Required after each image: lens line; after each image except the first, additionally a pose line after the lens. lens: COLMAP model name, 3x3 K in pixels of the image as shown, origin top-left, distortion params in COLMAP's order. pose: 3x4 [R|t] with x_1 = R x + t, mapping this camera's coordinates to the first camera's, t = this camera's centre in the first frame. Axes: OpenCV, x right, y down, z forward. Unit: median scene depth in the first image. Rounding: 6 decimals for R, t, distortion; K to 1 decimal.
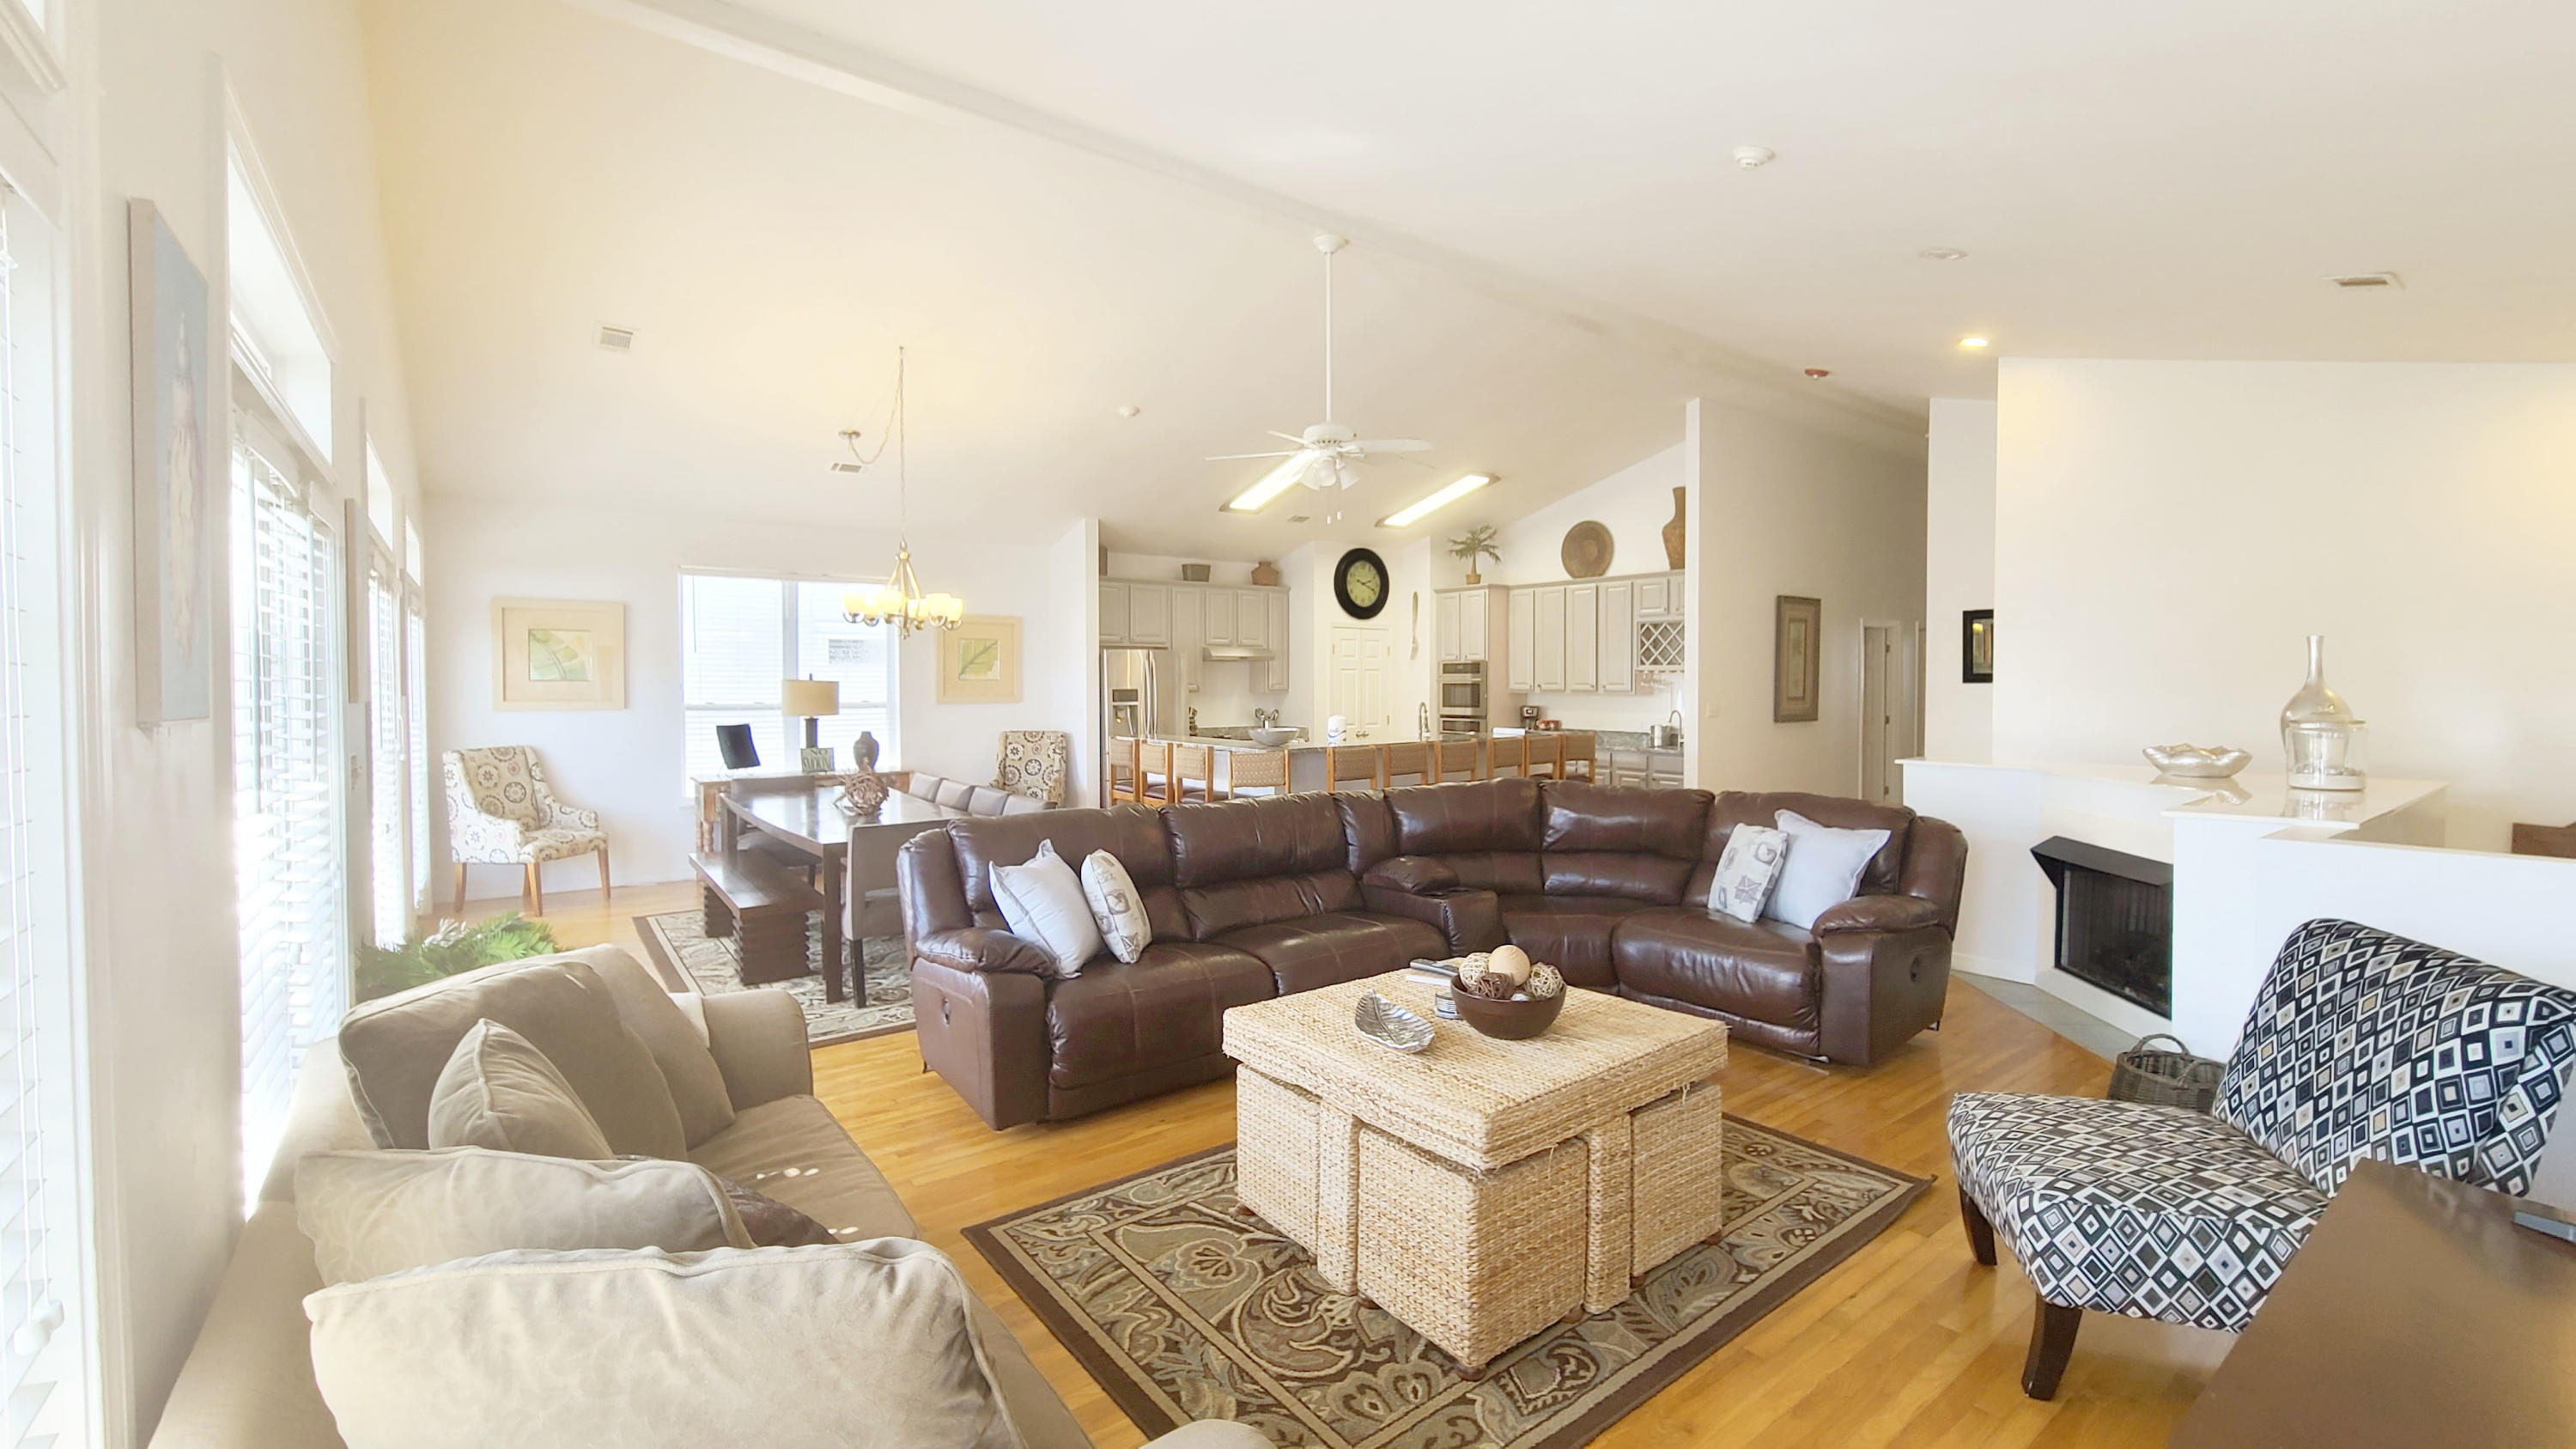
lens RADIAL K [[1059.5, 0, 1310.3], [0, 1059.5, 710.6], [0, 0, 1]] dist [0.000834, -0.002669]
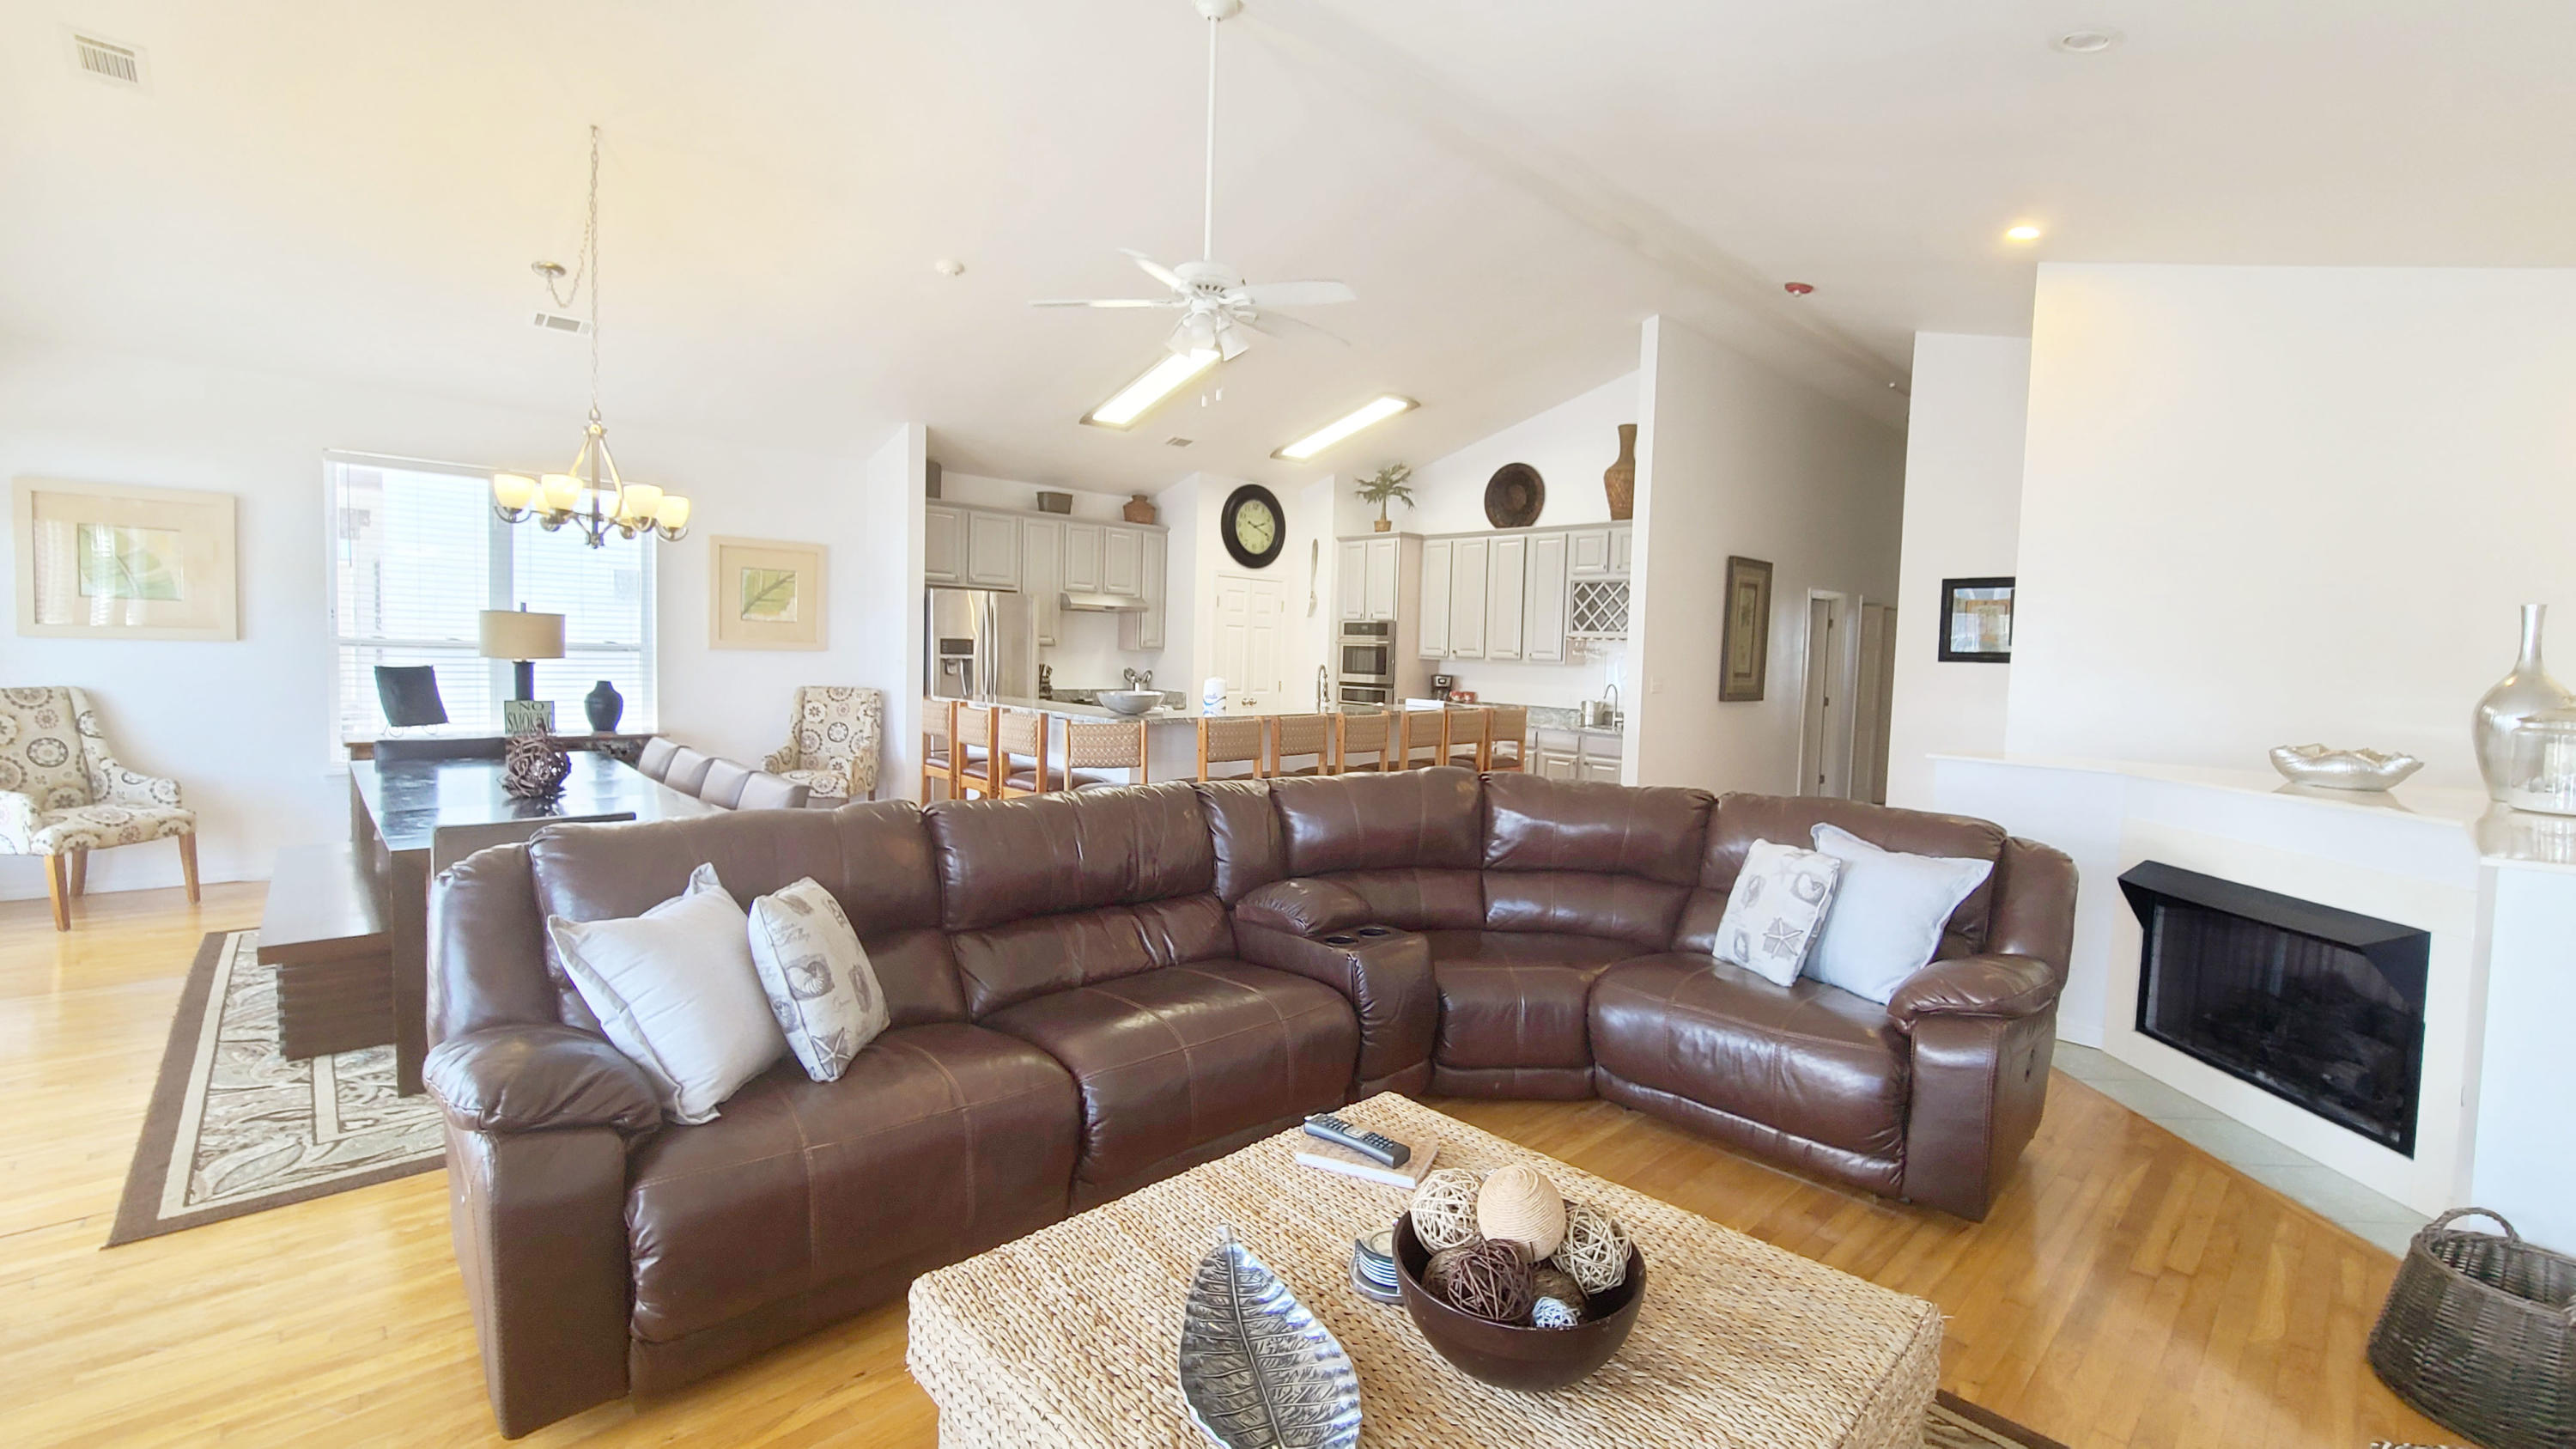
lens RADIAL K [[1059.5, 0, 1308.0], [0, 1059.5, 711.8], [0, 0, 1]] dist [0.000834, -0.002669]
pose [[0.994689, 0.026114, 0.099558, 0.014867], [-0.029248, 0.999117, 0.030156, 0.003817], [-0.098682, -0.032908, 0.994575, 0.189849]]
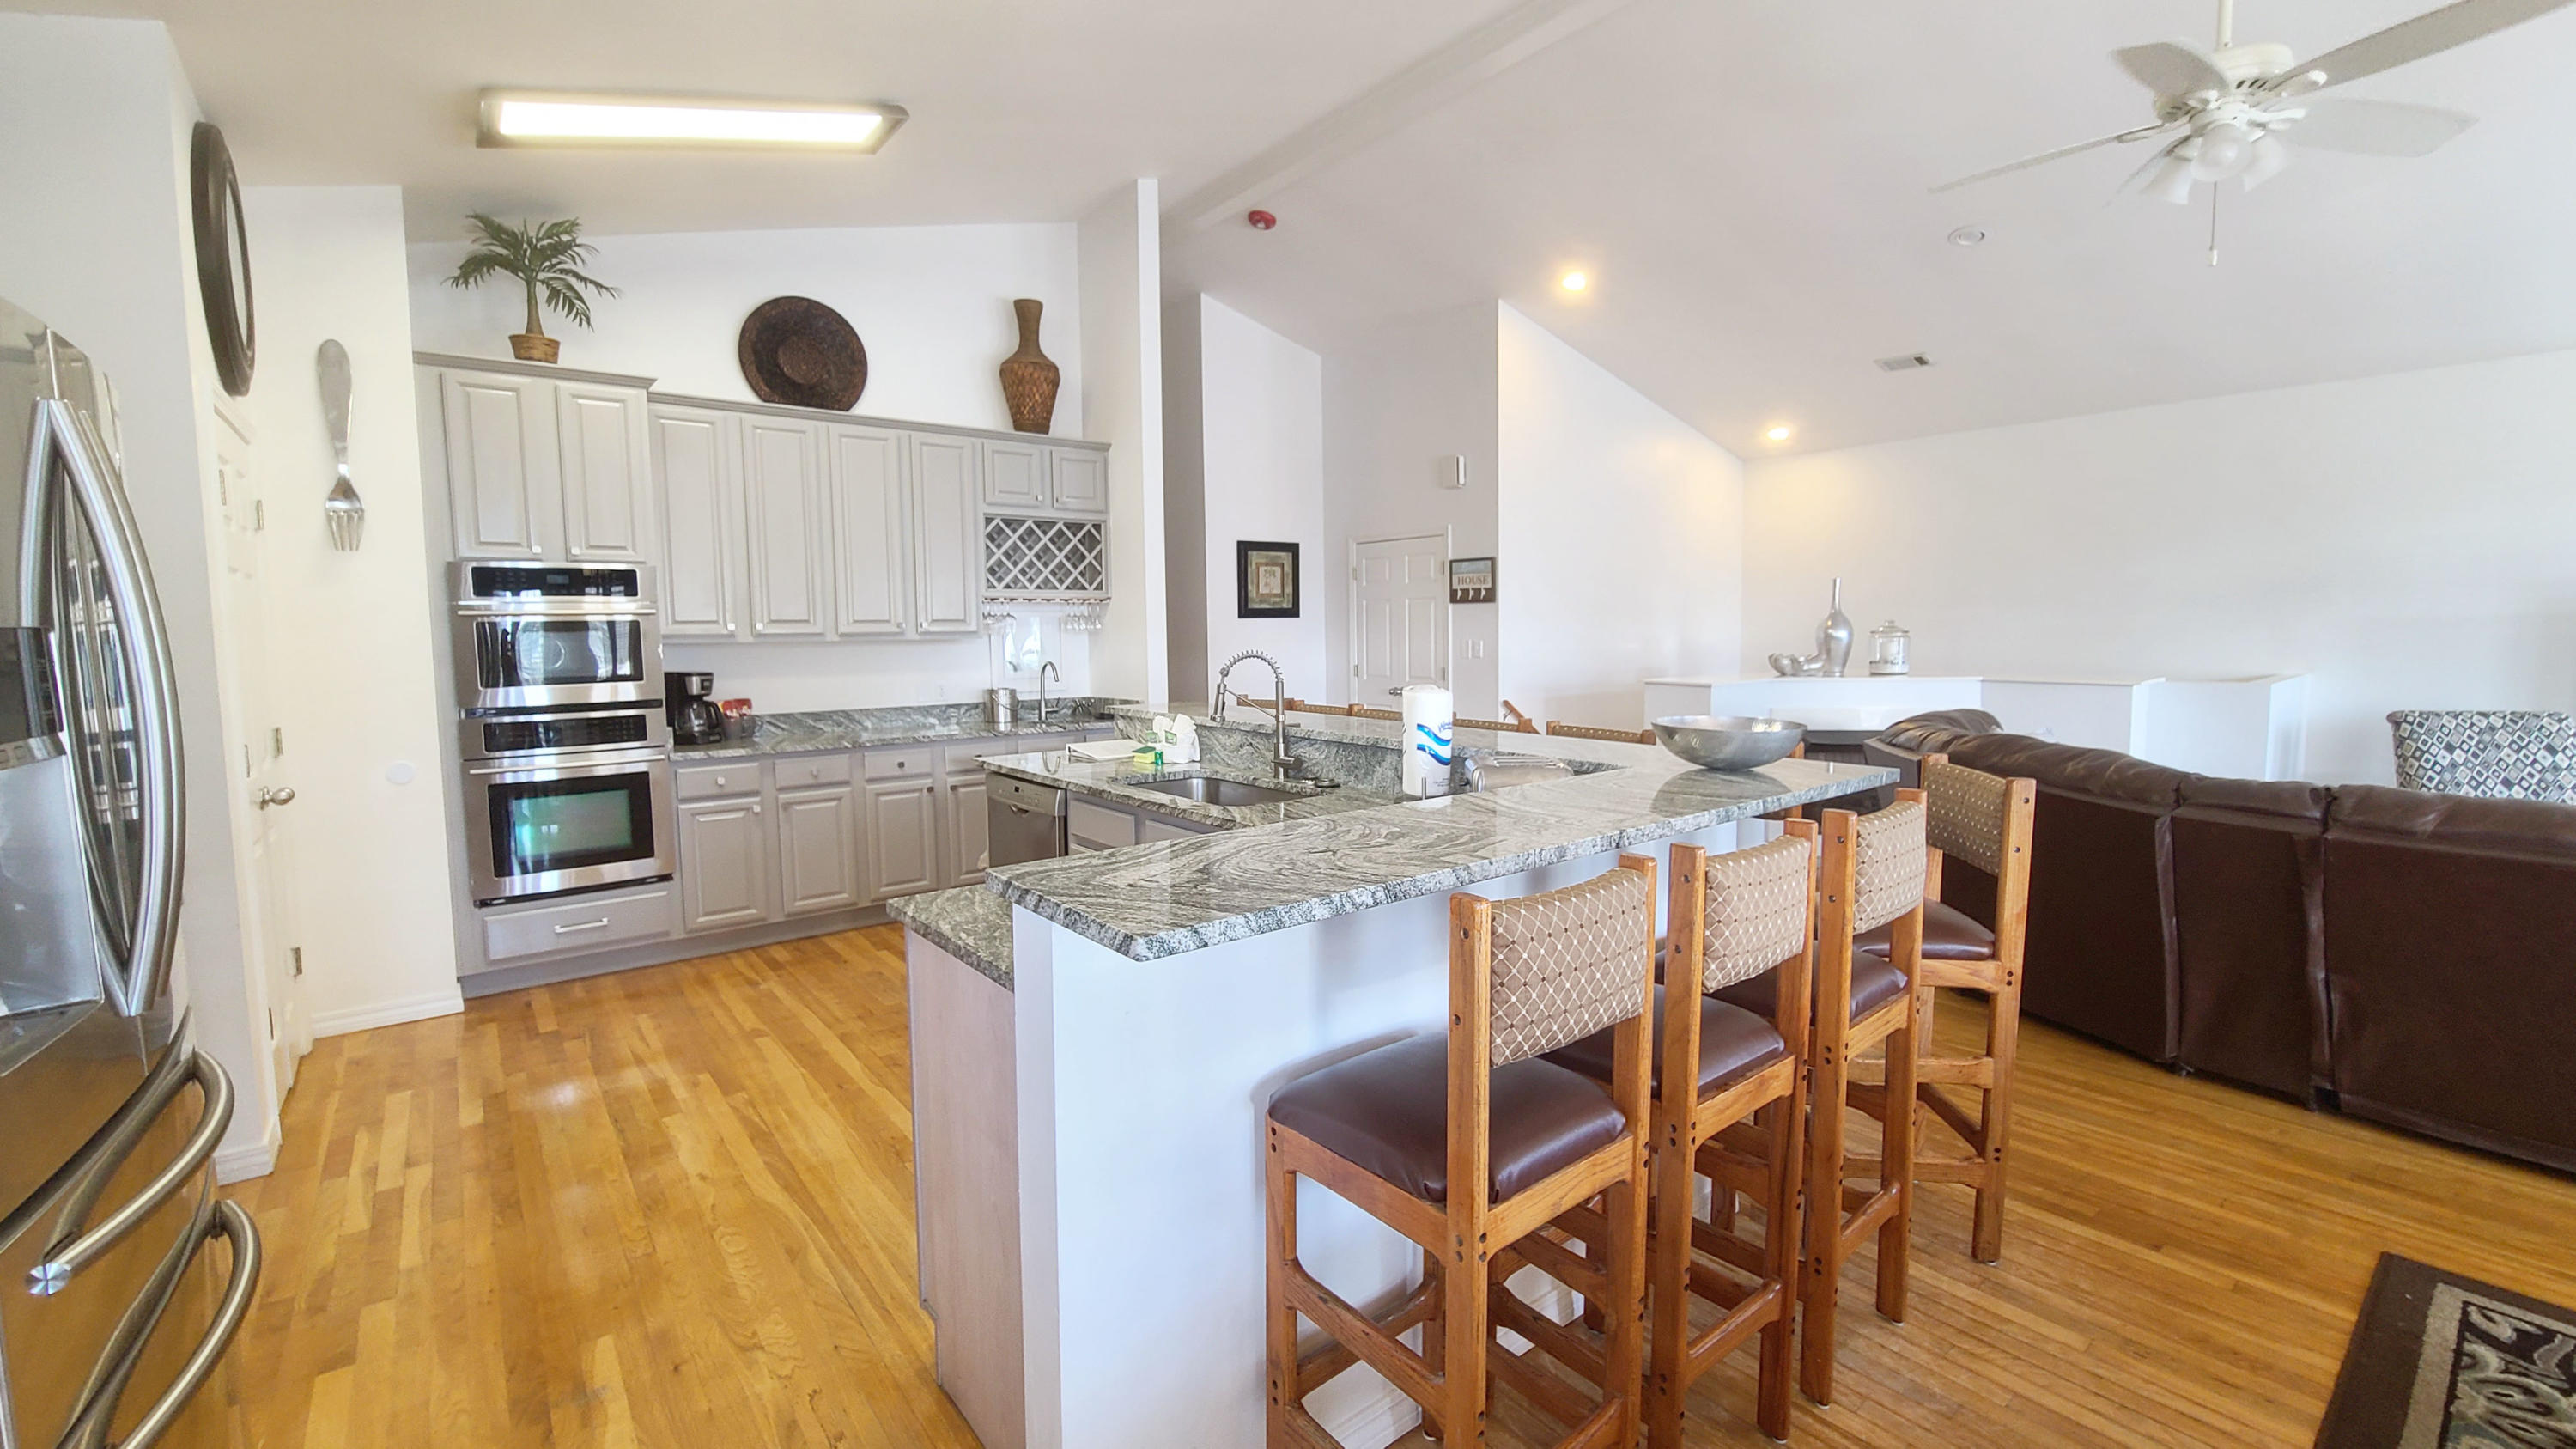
lens RADIAL K [[1059.5, 0, 1308.2], [0, 1059.5, 709.6], [0, 0, 1]] dist [0.000834, -0.002669]
pose [[-0.019854, -0.076197, 0.996895, -0.330432], [0.040713, 0.996203, 0.076954, -0.016698], [-0.998974, 0.042114, -0.016677, 0.987418]]
